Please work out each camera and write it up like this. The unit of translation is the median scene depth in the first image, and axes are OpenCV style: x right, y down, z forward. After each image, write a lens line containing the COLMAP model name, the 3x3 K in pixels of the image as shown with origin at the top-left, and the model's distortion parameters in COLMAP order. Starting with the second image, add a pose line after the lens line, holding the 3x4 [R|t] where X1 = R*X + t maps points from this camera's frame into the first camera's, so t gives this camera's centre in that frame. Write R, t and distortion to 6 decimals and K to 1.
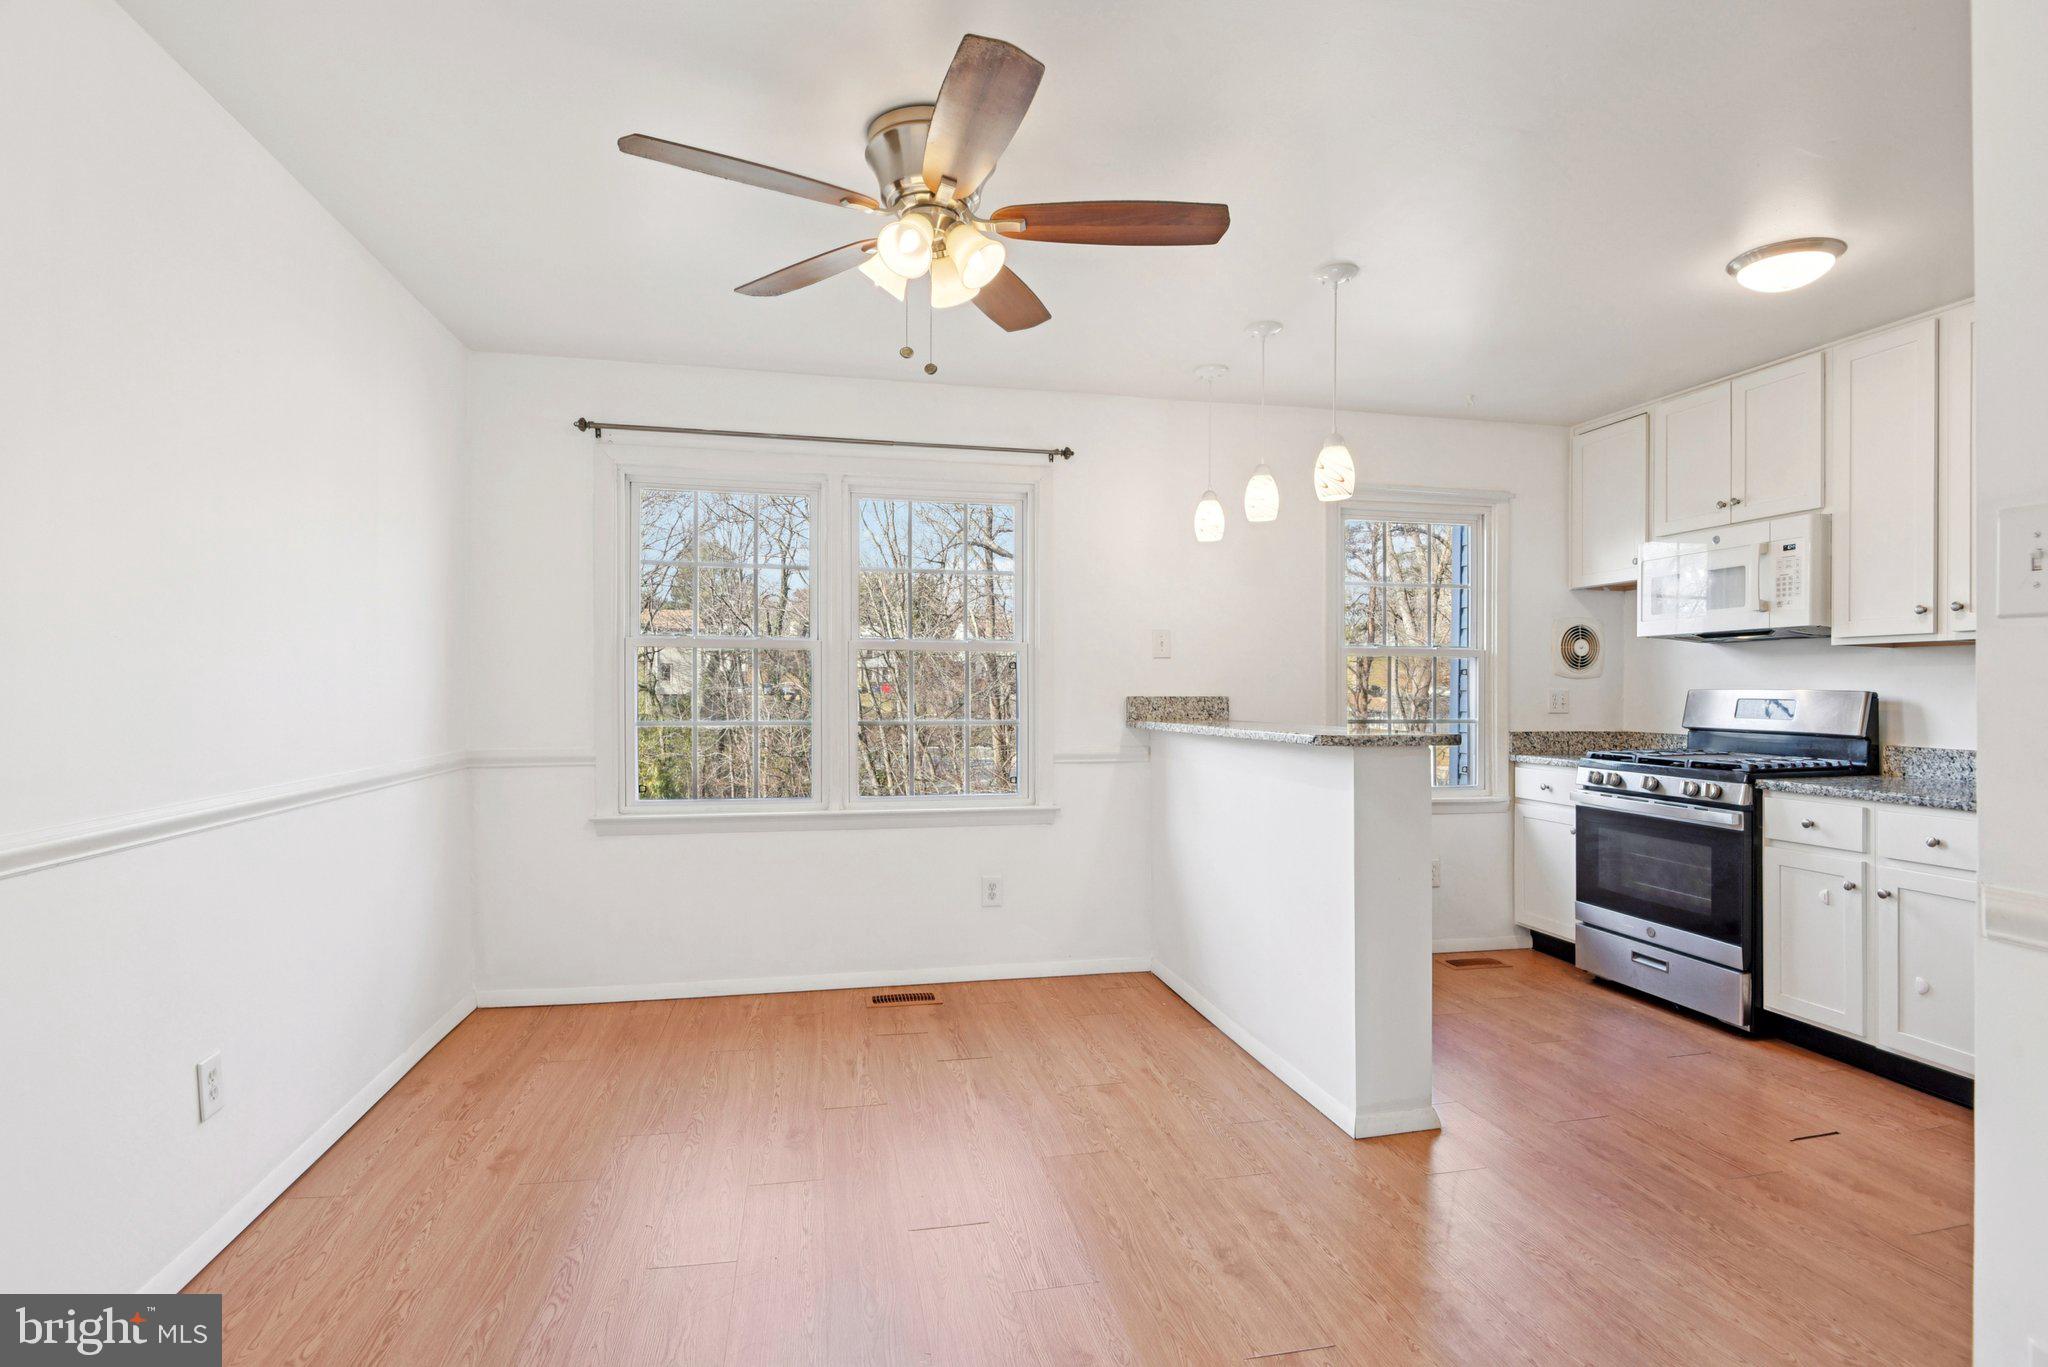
lens RADIAL K [[957.9, 0, 1016.6], [0, 957.9, 692.3], [0, 0, 1]] dist [-0.031458, -0.007003]
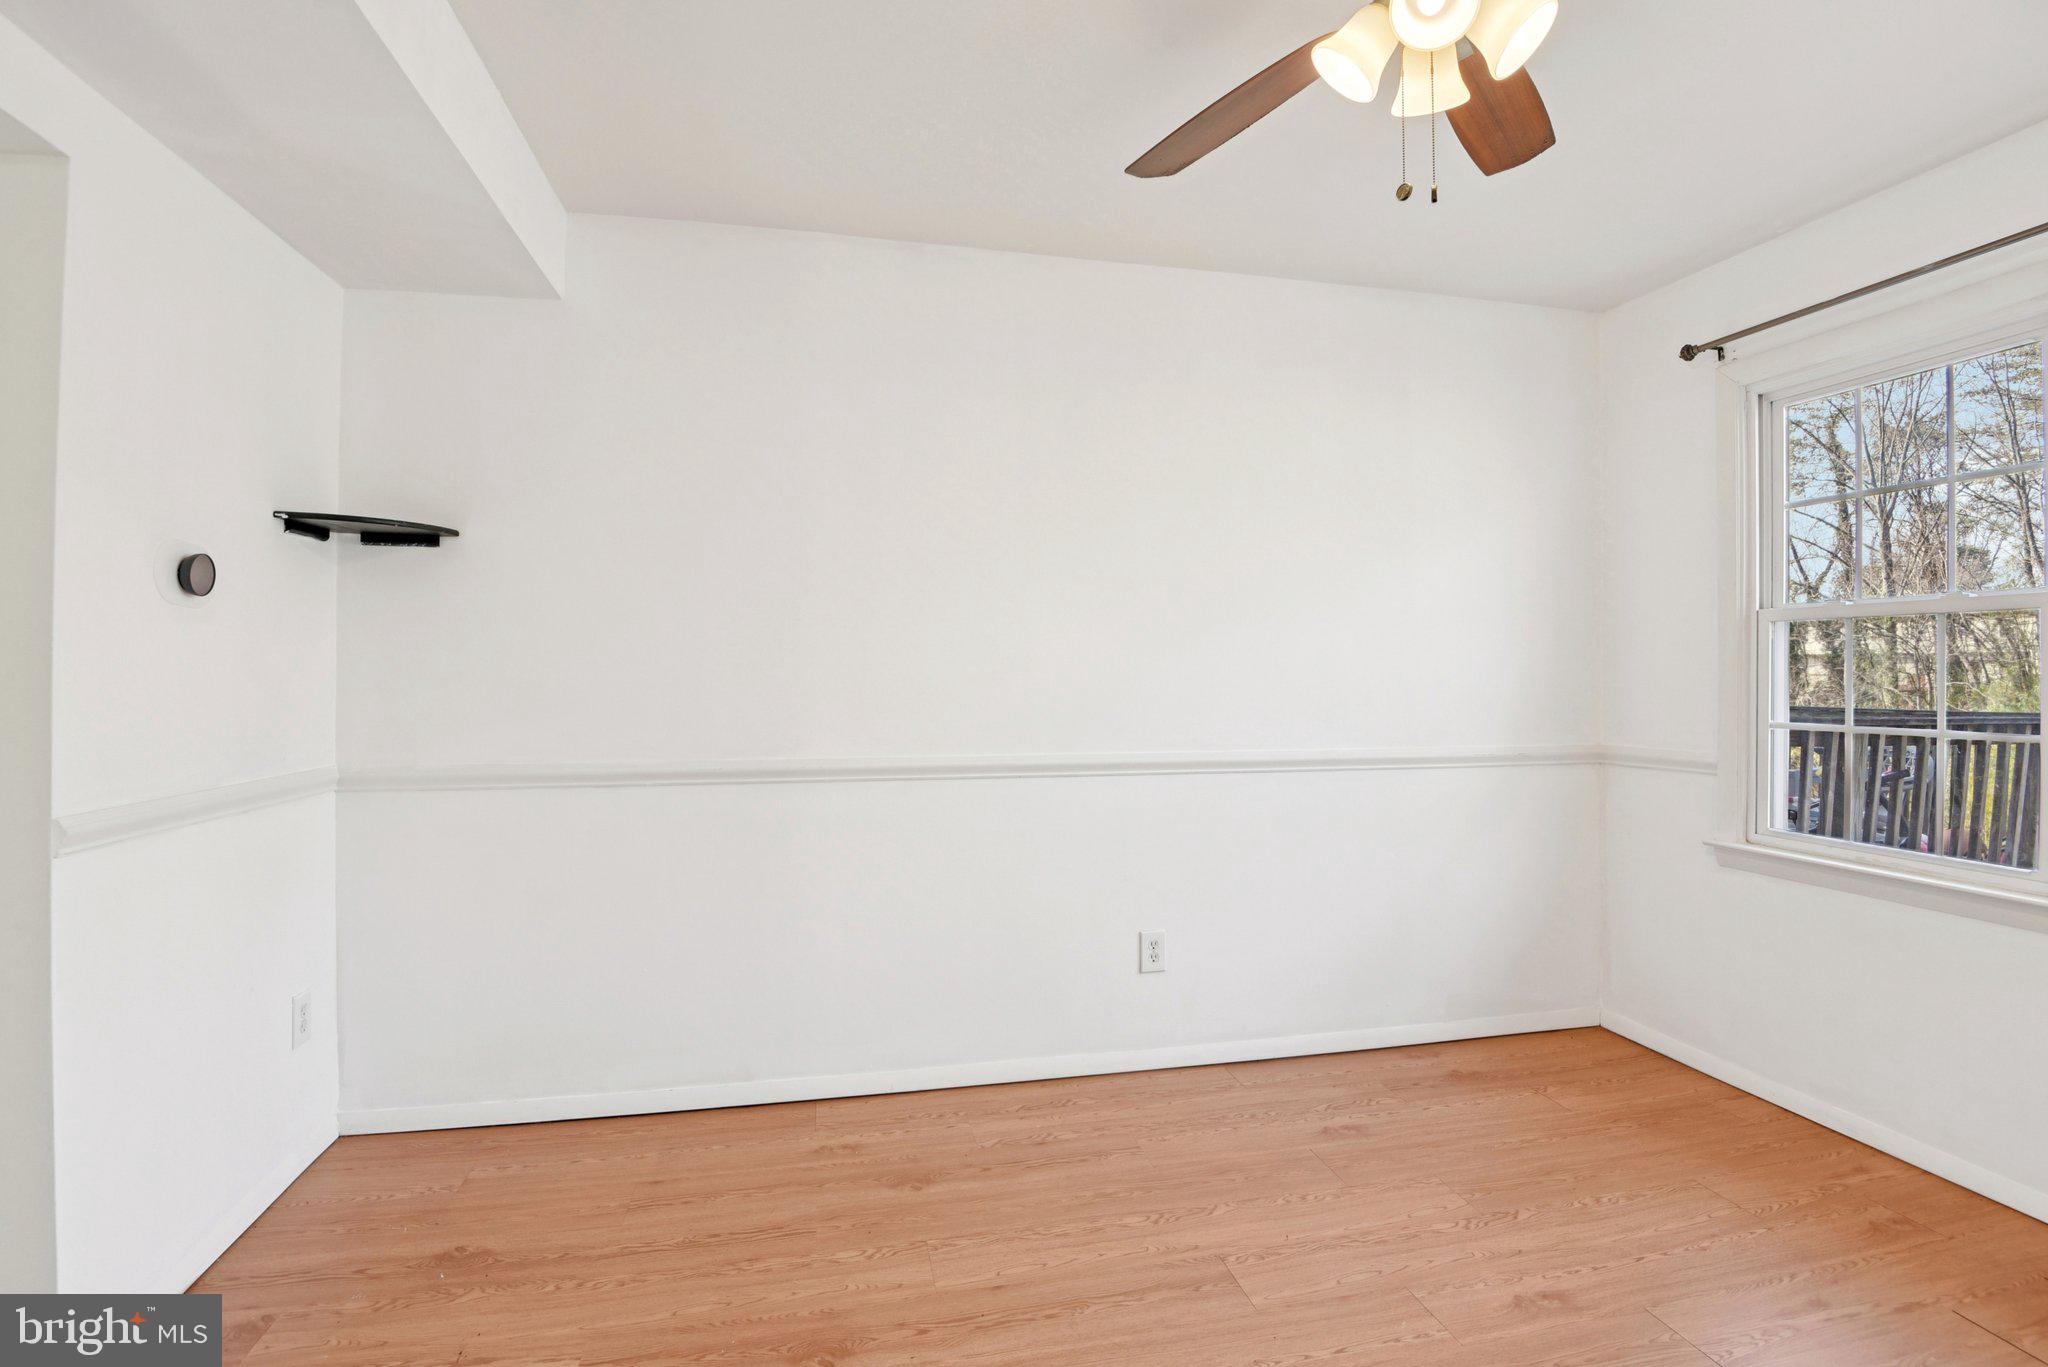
lens RADIAL K [[957.9, 0, 1020.4], [0, 957.9, 676.3], [0, 0, 1]] dist [-0.031458, -0.007003]
pose [[0.025785, 0.002623, -0.999664, 0.345967], [-0.009935, 0.999948, 0.002368, -0.002026], [0.999618, 0.009871, 0.025810, 0.432176]]
